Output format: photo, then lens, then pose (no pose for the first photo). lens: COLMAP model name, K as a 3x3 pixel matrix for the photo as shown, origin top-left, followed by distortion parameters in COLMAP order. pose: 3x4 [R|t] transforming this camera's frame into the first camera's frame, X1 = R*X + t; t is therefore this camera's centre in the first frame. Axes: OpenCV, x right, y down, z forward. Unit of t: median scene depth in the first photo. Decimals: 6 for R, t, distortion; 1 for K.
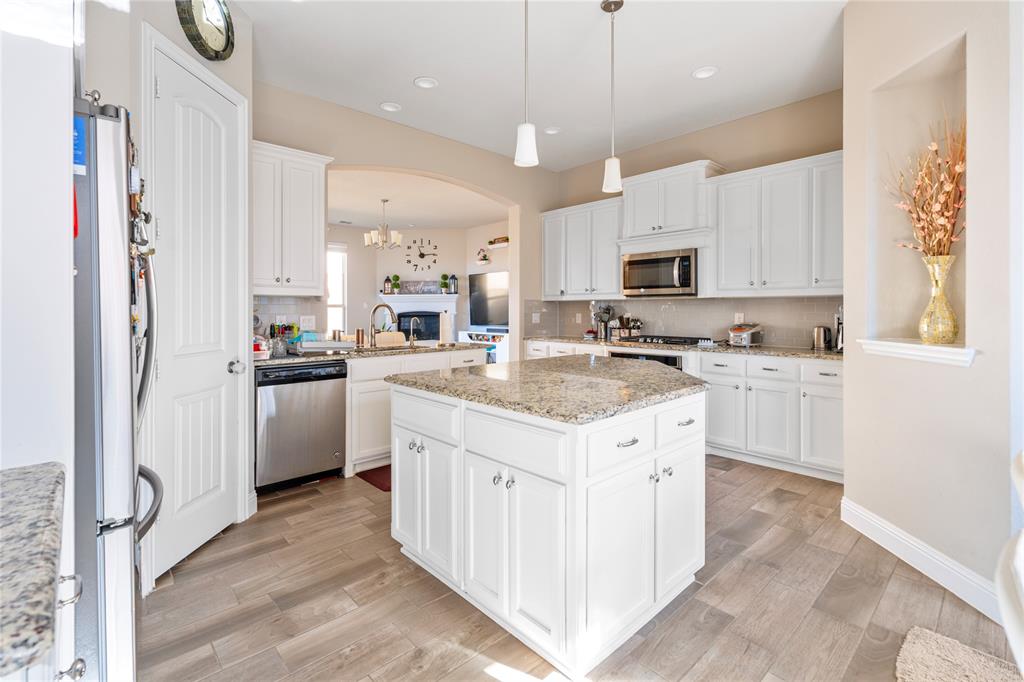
lens RADIAL K [[462.6, 0, 510.3], [0, 462.6, 314.8], [0, 0, 1]] dist [0.001971, 0.000499]
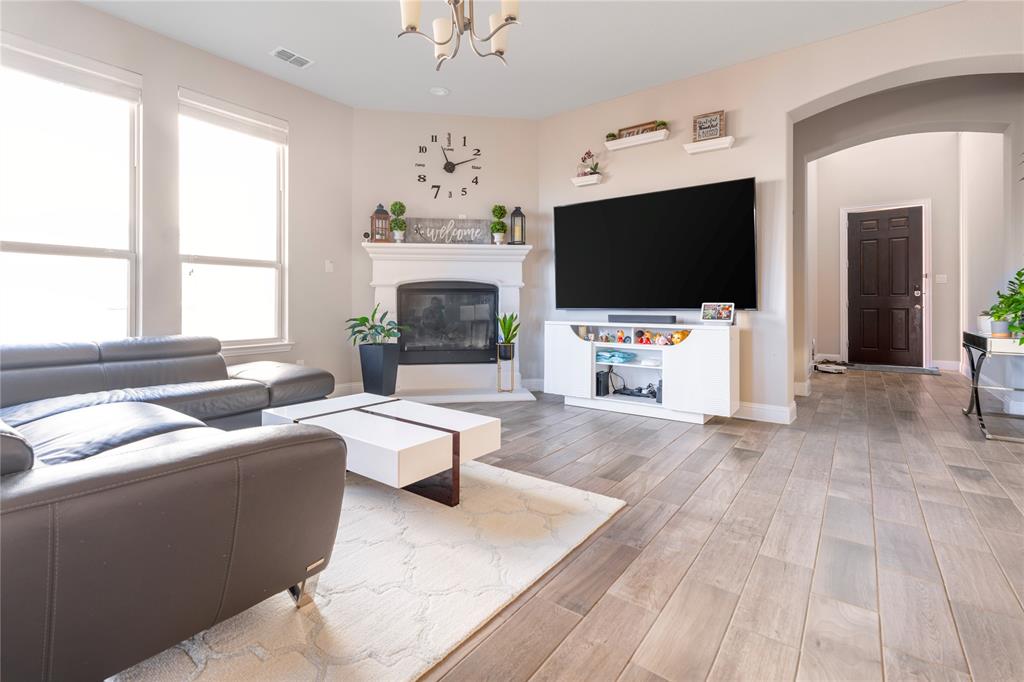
lens RADIAL K [[462.6, 0, 515.9], [0, 462.6, 307.0], [0, 0, 1]] dist [0.001971, 0.000499]
pose [[0.983708, 0.004731, 0.179713, -0.212428], [-0.005786, 0.999969, 0.005348, 0.018124], [-0.179683, -0.006301, 0.983704, 0.507901]]
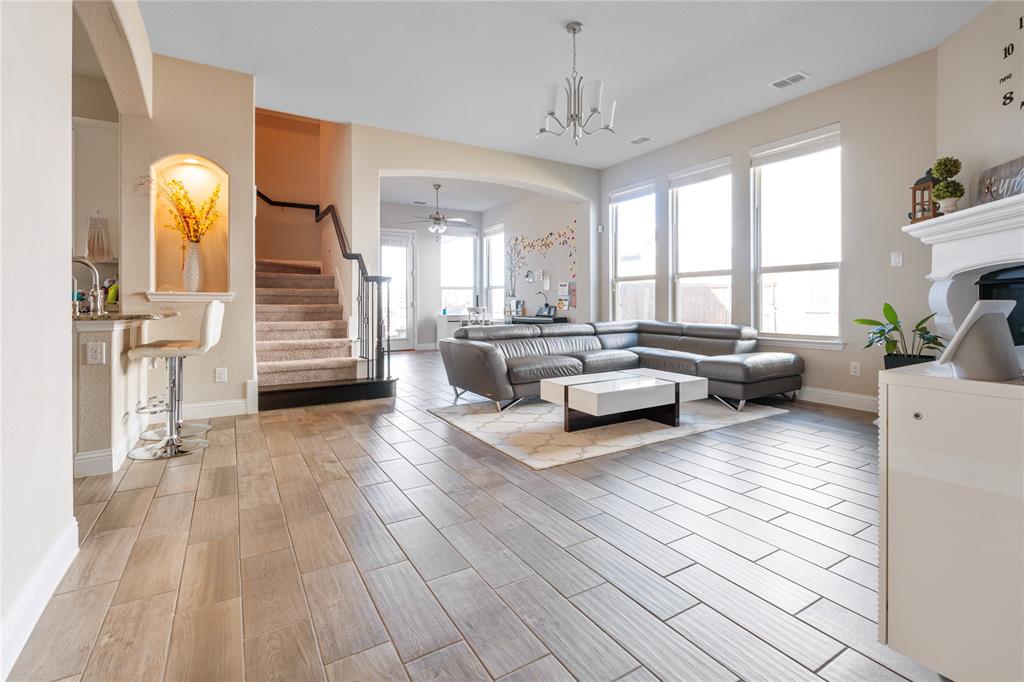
lens RADIAL K [[462.6, 0, 500.7], [0, 462.6, 304.0], [0, 0, 1]] dist [0.001971, 0.000499]
pose [[-0.219036, 0.007789, -0.975686, 0.149204], [0.000540, 0.999969, 0.007862, 0.015659], [0.975717, 0.001196, -0.219033, 0.758082]]
